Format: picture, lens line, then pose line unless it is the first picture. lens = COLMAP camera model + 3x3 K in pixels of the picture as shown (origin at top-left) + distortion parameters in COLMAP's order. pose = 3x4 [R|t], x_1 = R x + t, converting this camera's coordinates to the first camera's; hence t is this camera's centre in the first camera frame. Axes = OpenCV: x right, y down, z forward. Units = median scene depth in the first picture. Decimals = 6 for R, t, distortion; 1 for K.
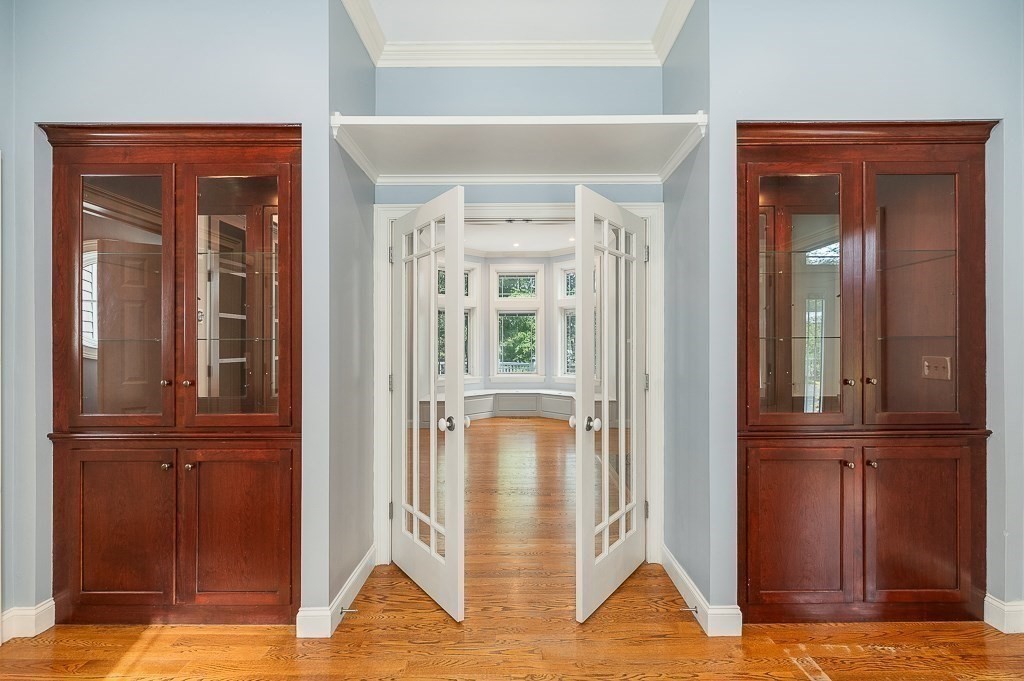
lens RADIAL K [[441.5, 0, 512.0], [0, 441.5, 344.1], [0, 0, 1]] dist [0.003809, 0.000443]
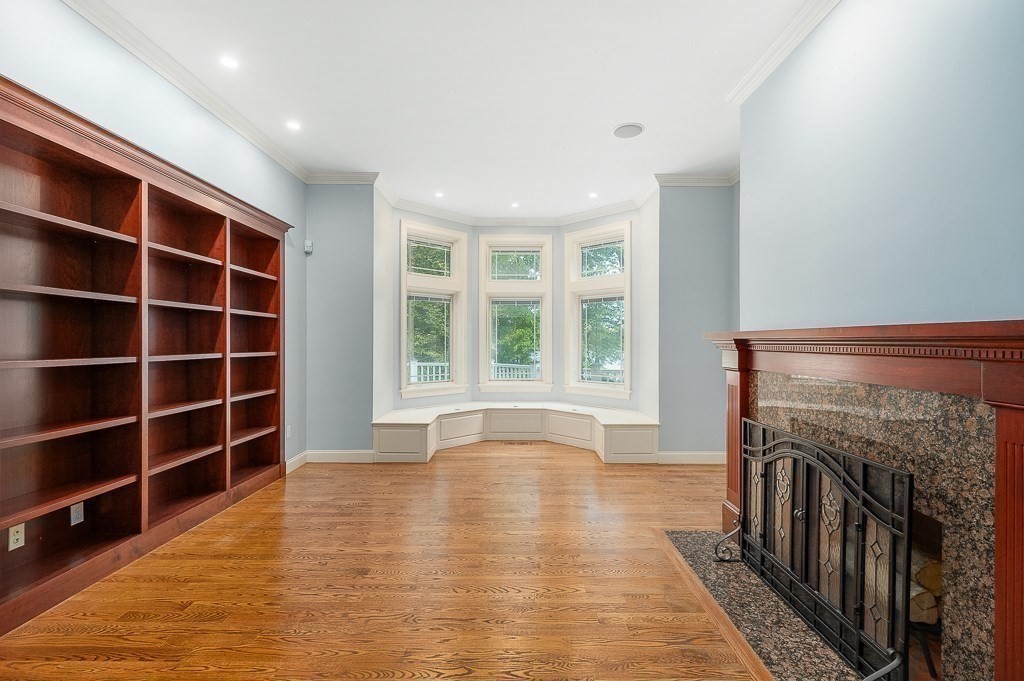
lens RADIAL K [[441.5, 0, 512.0], [0, 441.5, 344.1], [0, 0, 1]] dist [0.003809, 0.000443]
pose [[0.999981, 0.003104, 0.005243, 0.001194], [-0.003123, 0.999989, 0.003625, 0.001679], [-0.005232, -0.003641, 0.999980, 0.249869]]
